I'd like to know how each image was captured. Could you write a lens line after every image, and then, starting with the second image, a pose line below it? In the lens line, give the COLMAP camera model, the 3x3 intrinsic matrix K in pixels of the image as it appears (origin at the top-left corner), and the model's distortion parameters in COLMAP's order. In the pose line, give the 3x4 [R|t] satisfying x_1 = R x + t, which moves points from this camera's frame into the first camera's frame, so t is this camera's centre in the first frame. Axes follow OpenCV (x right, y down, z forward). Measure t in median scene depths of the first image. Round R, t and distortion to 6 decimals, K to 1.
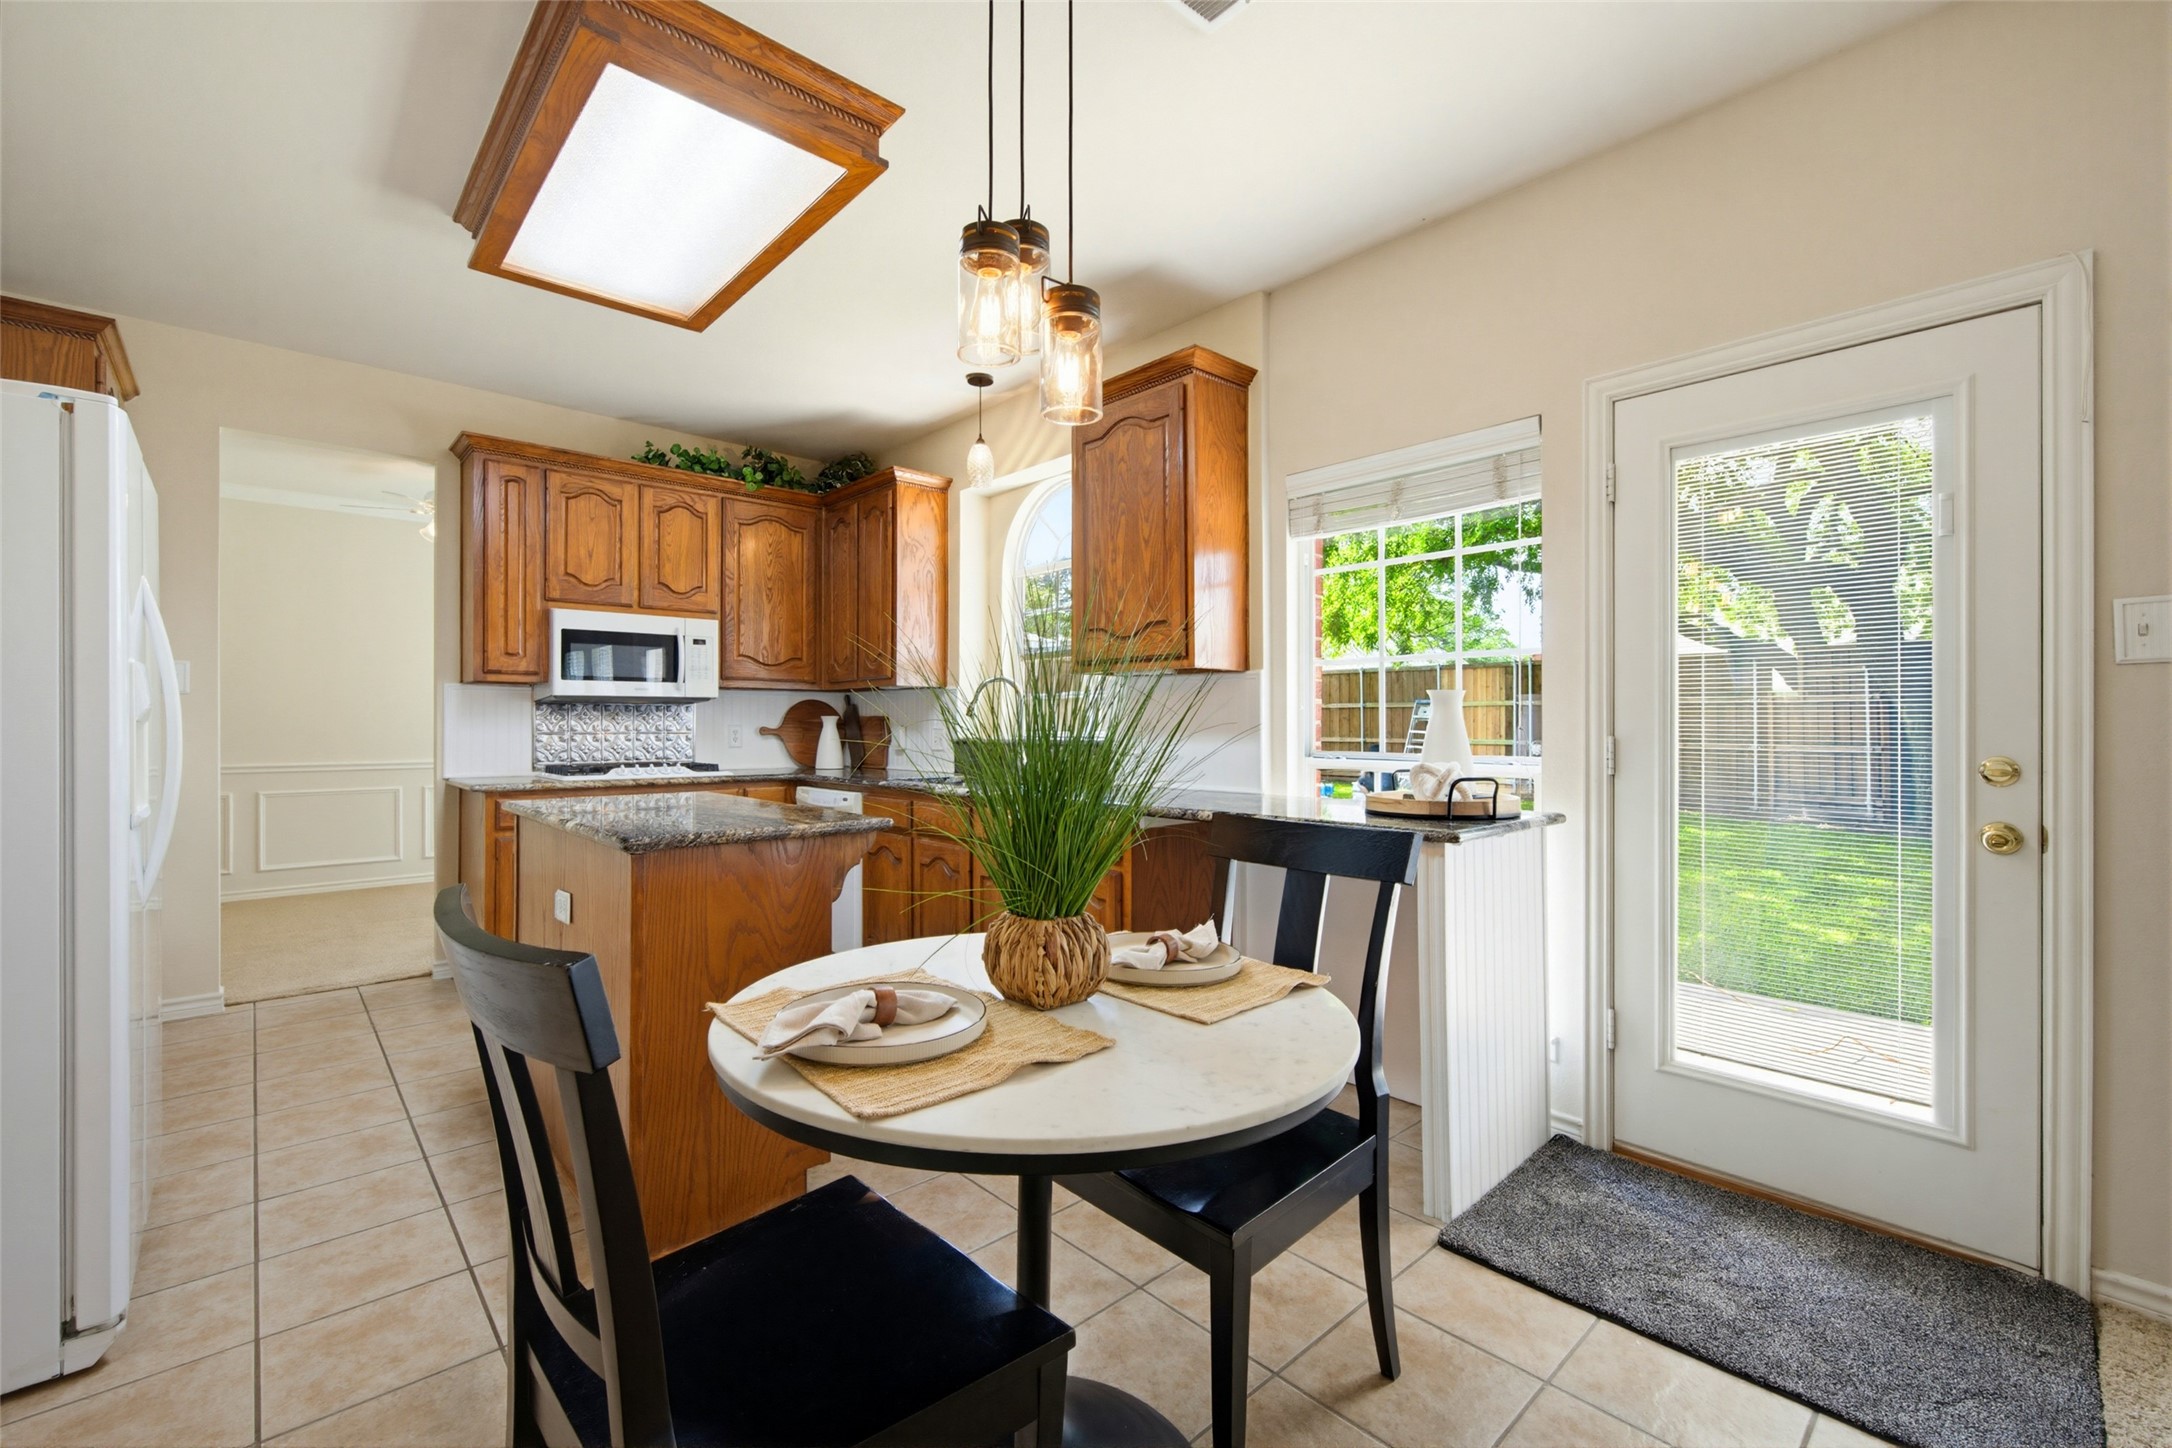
lens RADIAL K [[907.8, 0, 1086.0], [0, 907.8, 724.0], [0, 0, 1]] dist [-0.000908, -0.000489]
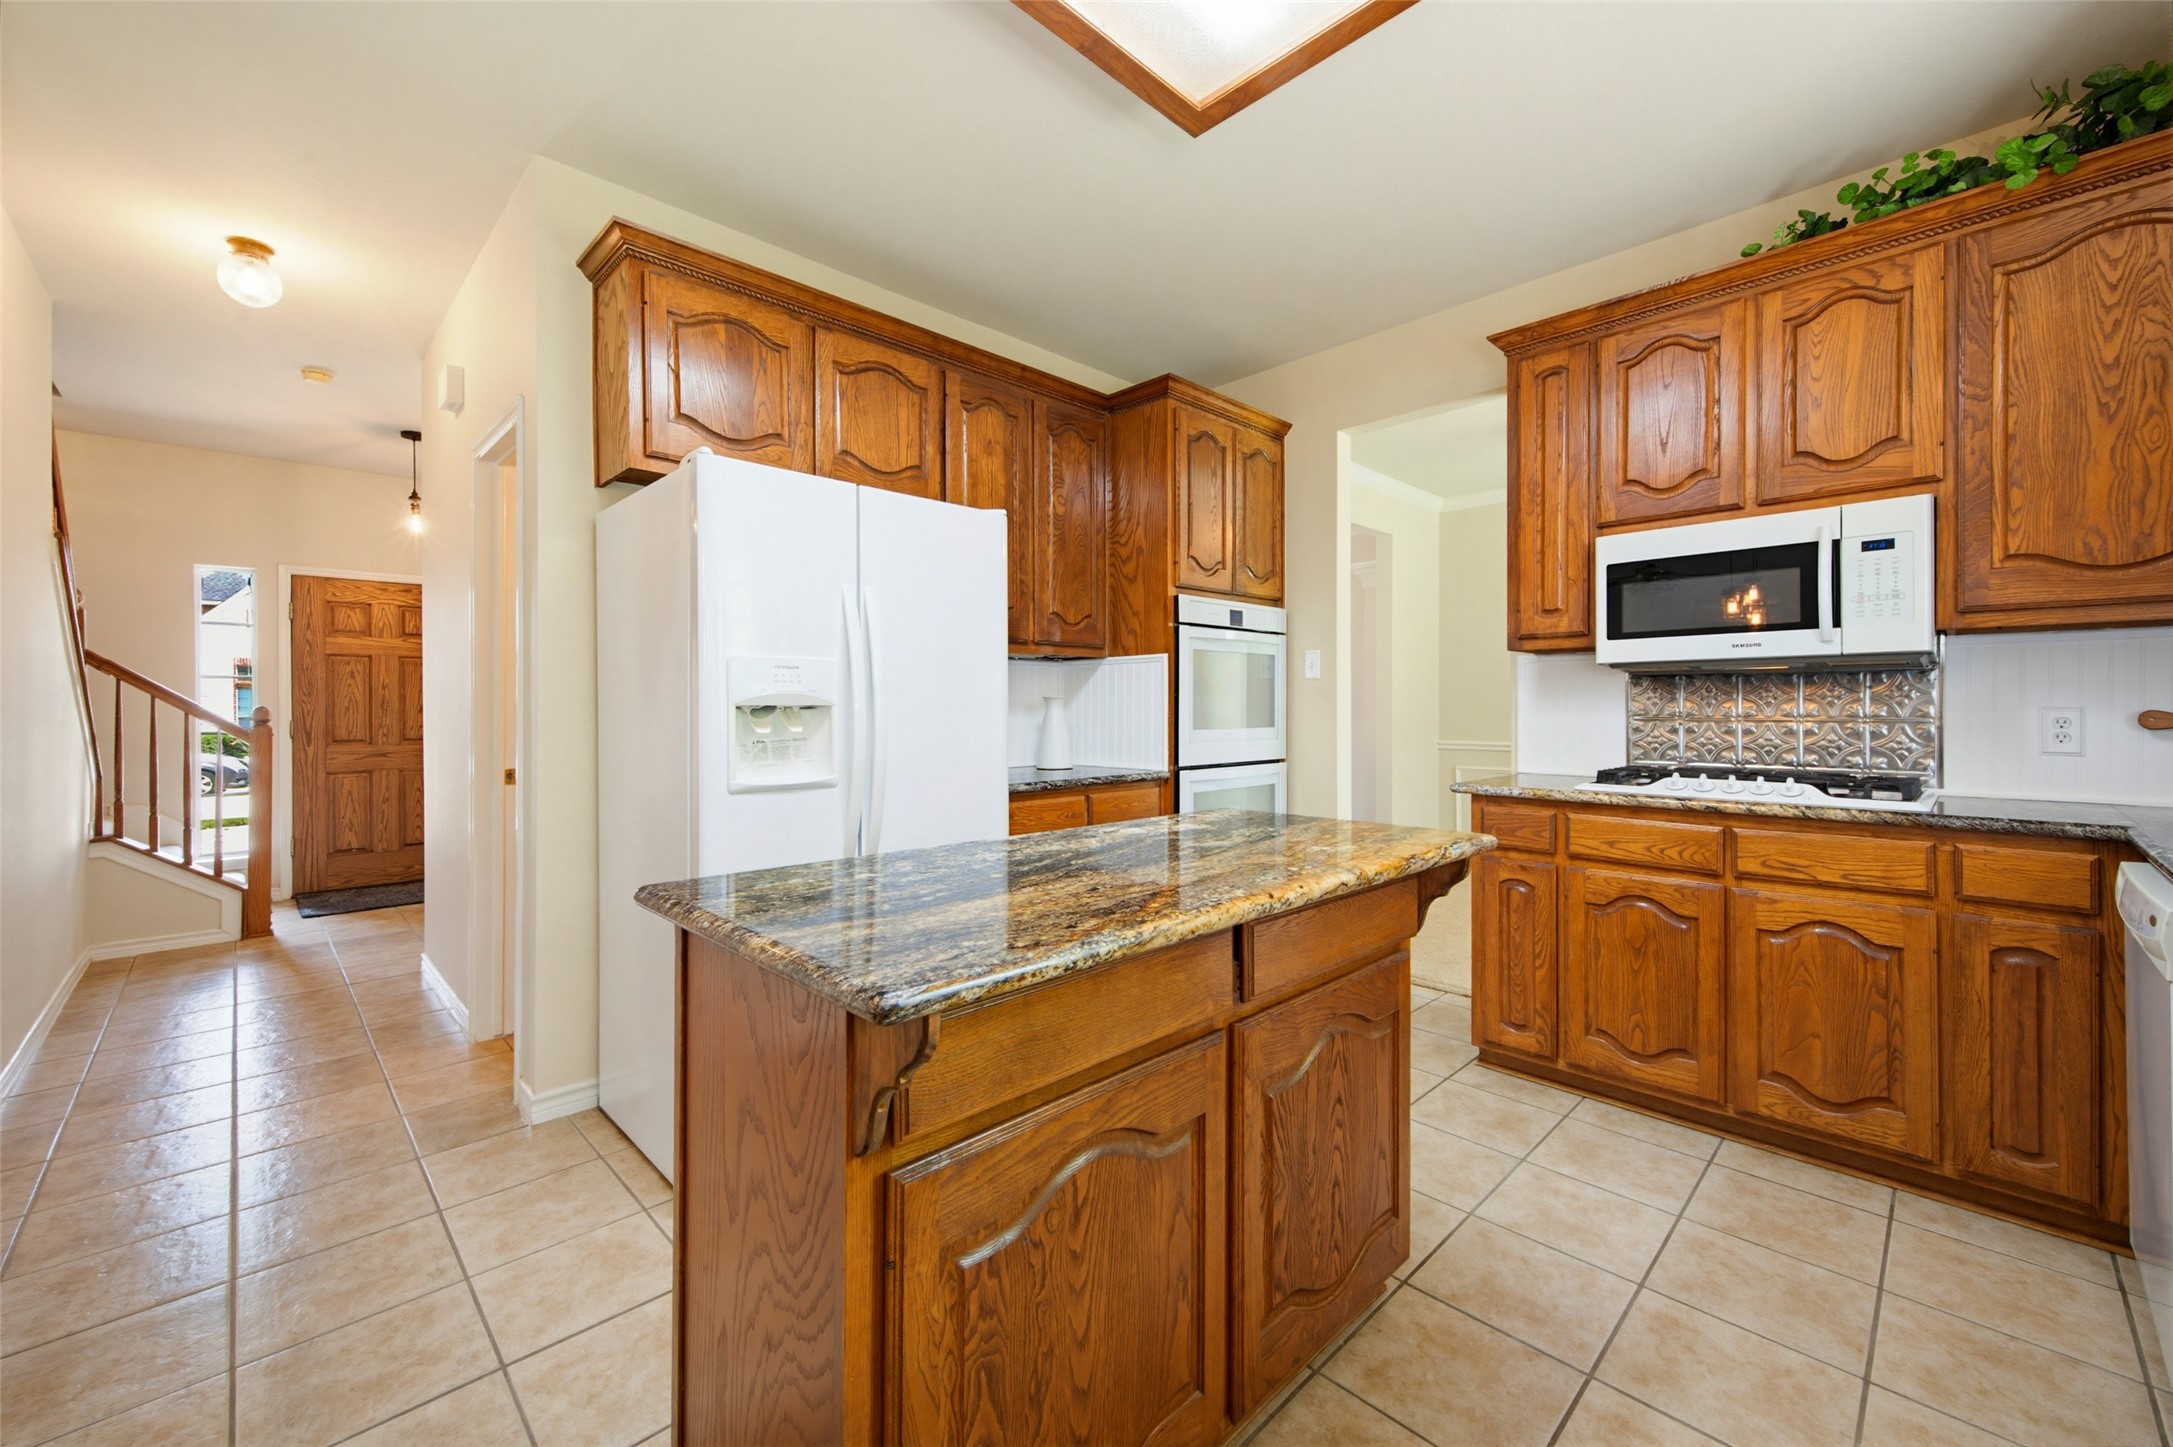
lens RADIAL K [[859.9, 0, 1081.9], [0, 859.9, 709.9], [0, 0, 1]] dist [0.001326, 0.000126]
pose [[0.029943, 0.001886, -0.999550, 0.048251], [0.001932, 0.999996, 0.001944, 0.001042], [0.999550, -0.001989, 0.029939, 0.539183]]
